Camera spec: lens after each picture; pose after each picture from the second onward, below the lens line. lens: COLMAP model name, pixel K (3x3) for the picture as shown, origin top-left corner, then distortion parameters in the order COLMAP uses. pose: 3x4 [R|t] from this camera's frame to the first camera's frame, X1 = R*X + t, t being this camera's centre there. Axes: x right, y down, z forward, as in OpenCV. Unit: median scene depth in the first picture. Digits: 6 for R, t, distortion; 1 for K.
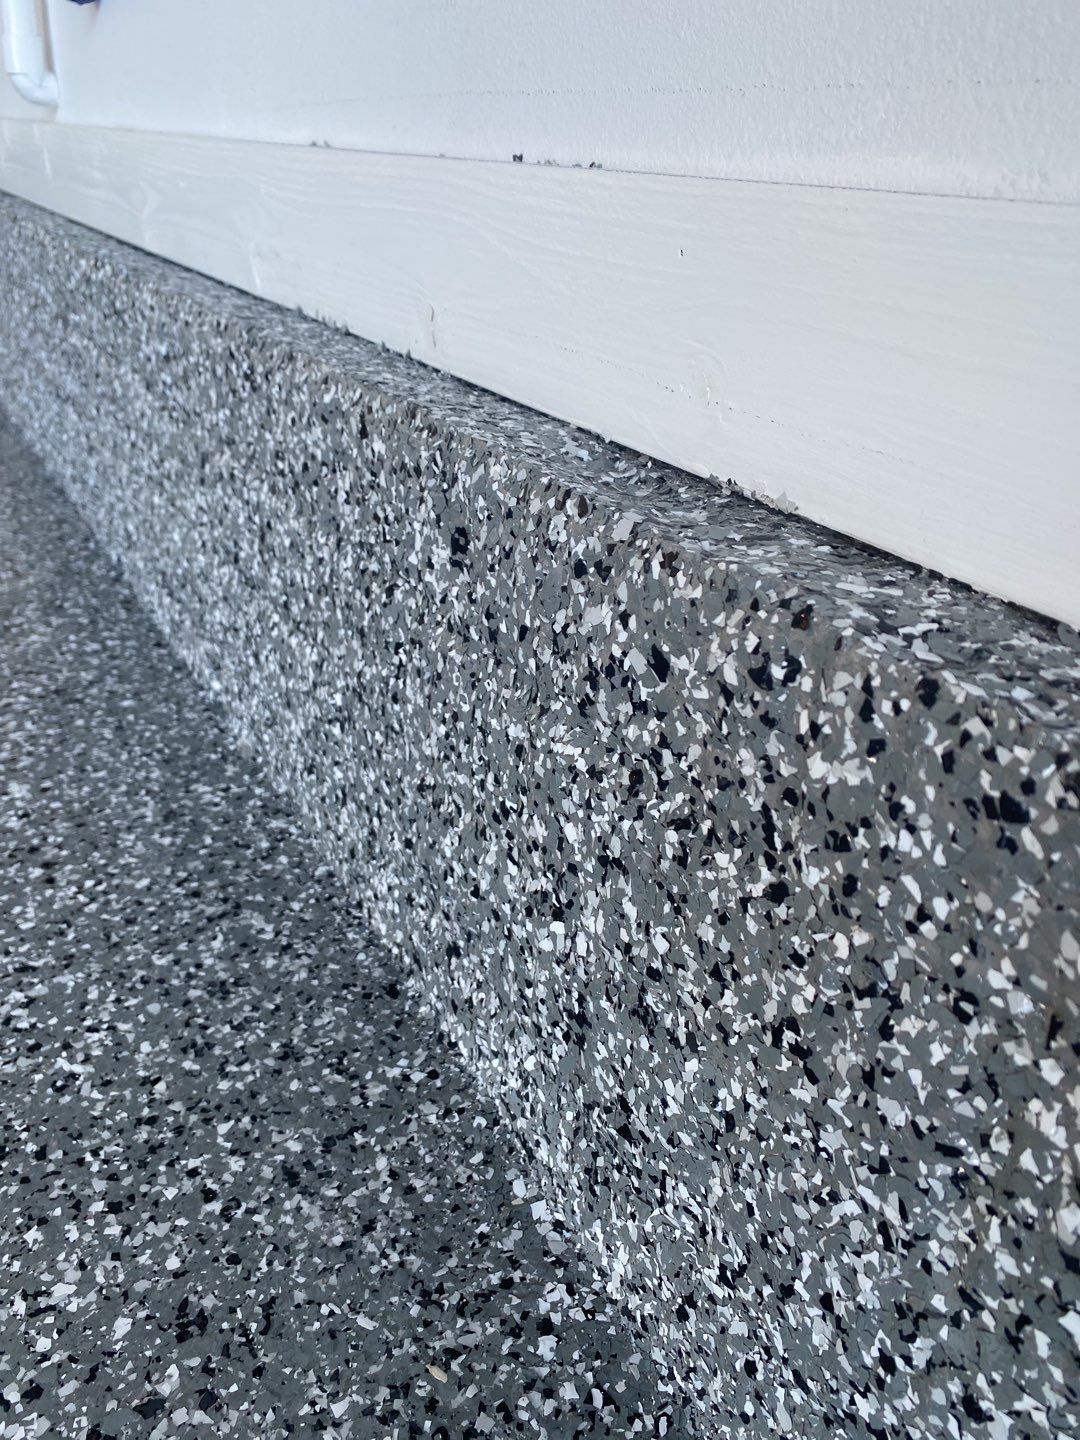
lens RADIAL K [[1107.6, 0, 540.0], [0, 1107.6, 720.0], [0, 0, 1]] dist [0.004664, -0.004379]
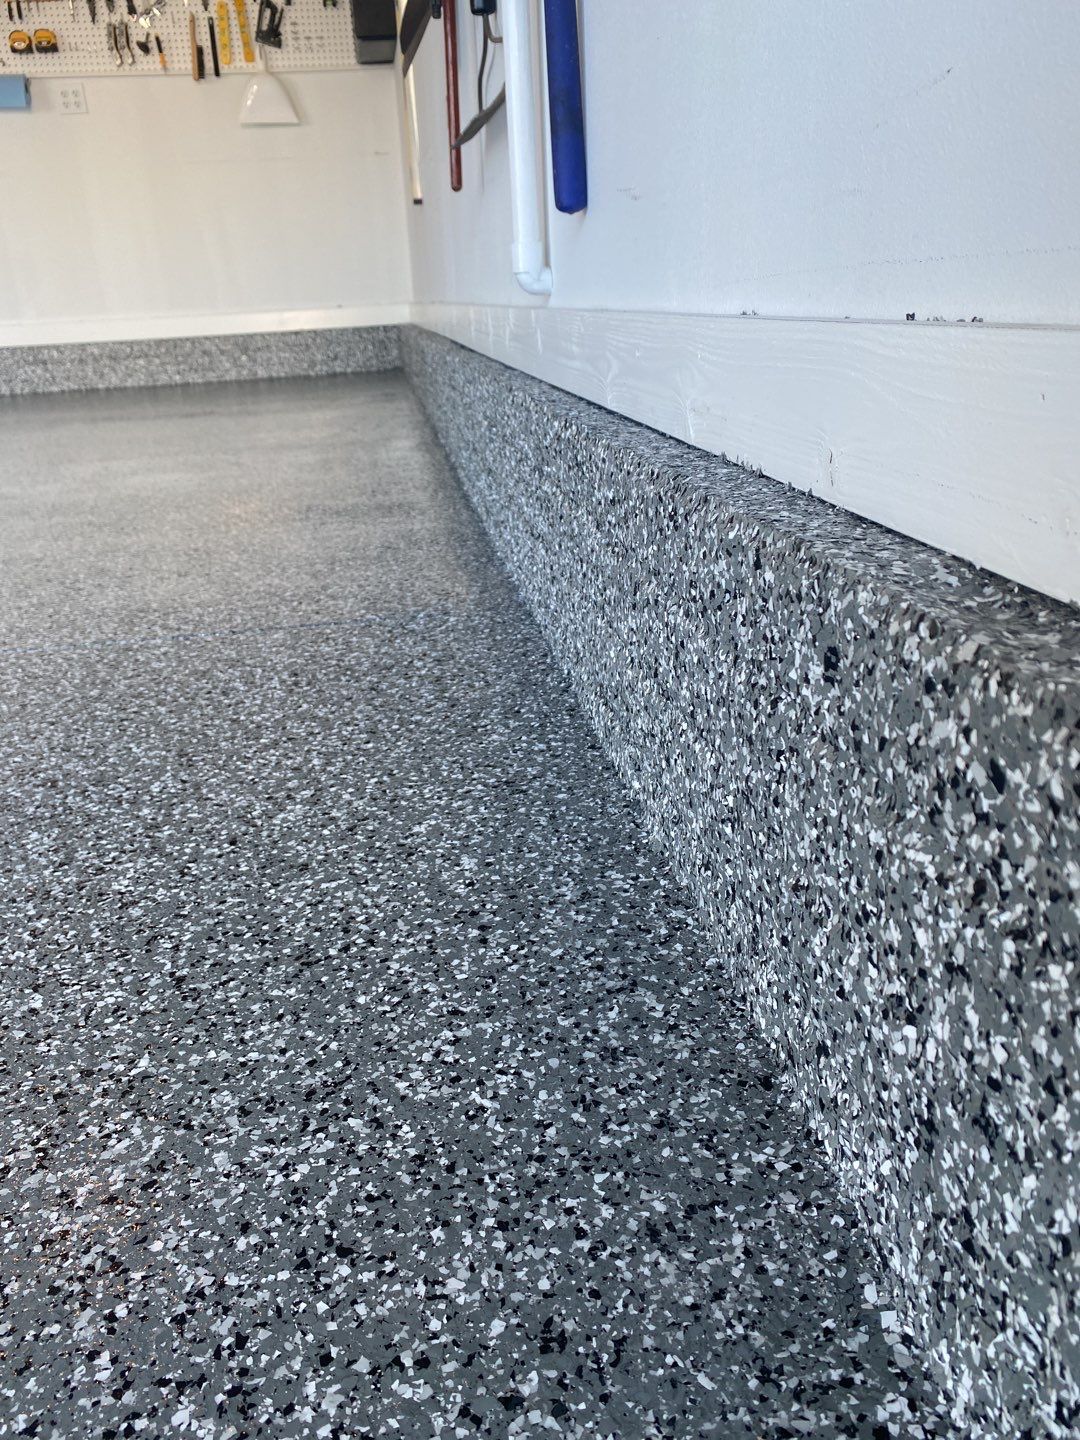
lens RADIAL K [[1088.4, 0, 557.6], [0, 1088.4, 722.1], [0, 0, 1]] dist [0.031017, -0.040869]
pose [[0.926801, 0.032451, -0.374149, 0.078615], [-0.070417, 0.993606, -0.088251, 0.013650], [0.368893, 0.108138, 0.923160, -0.088655]]
